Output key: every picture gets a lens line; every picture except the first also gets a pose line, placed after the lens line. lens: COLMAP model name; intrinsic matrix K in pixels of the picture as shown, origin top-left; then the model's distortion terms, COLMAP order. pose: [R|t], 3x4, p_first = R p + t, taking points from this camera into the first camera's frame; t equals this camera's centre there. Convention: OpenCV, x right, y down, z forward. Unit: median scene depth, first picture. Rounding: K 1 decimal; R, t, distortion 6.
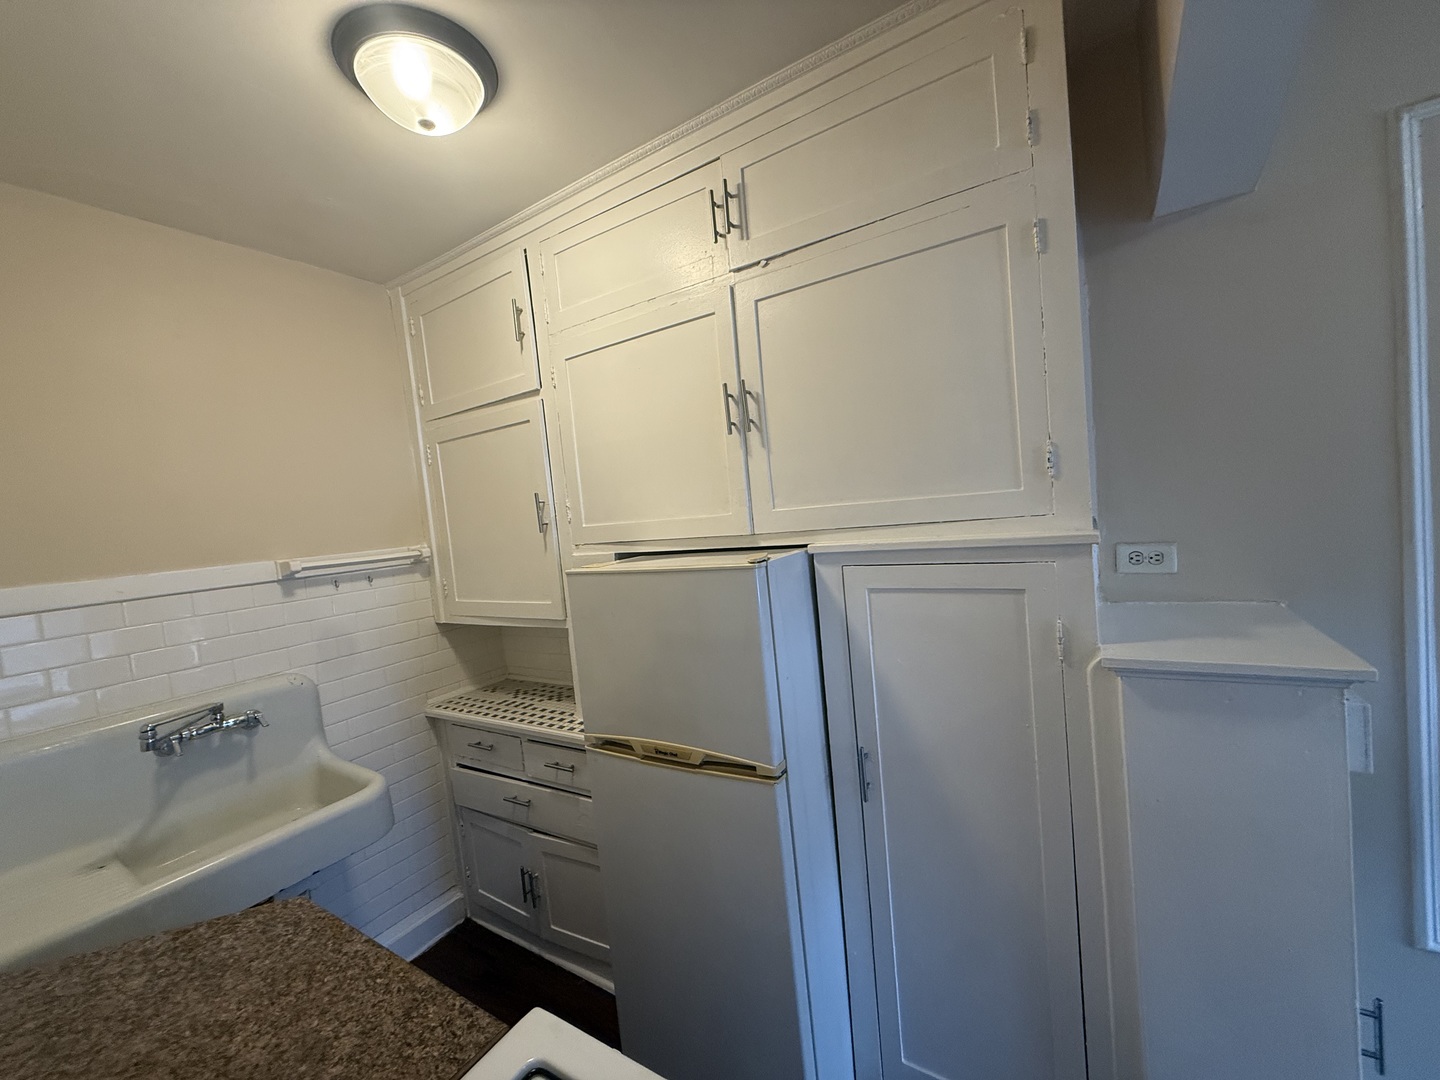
lens RADIAL K [[577.1, 0, 712.7], [0, 577.1, 532.9], [0, 0, 1]] dist [-0.001082, 0.000147]
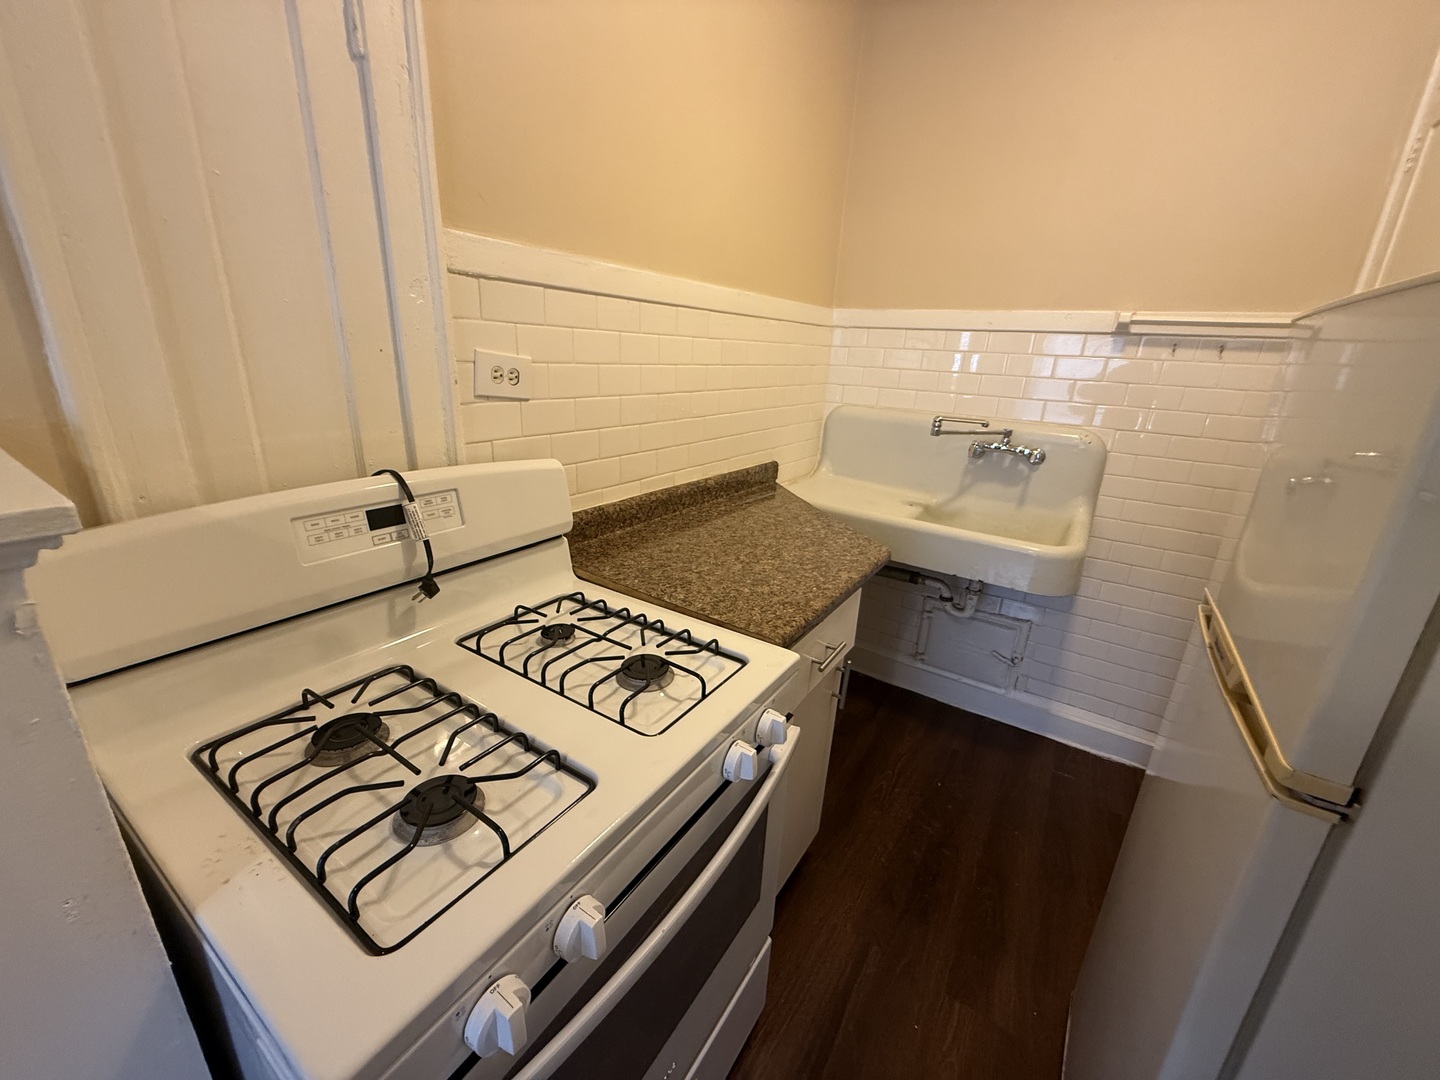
lens RADIAL K [[577.1, 0, 722.4], [0, 577.1, 542.4], [0, 0, 1]] dist [-0.001082, 0.000147]
pose [[-0.039968, 0.392002, -0.919096, 0.360276], [-0.084652, 0.915196, 0.394019, 0.089467], [0.995609, 0.093551, -0.003395, 0.438540]]
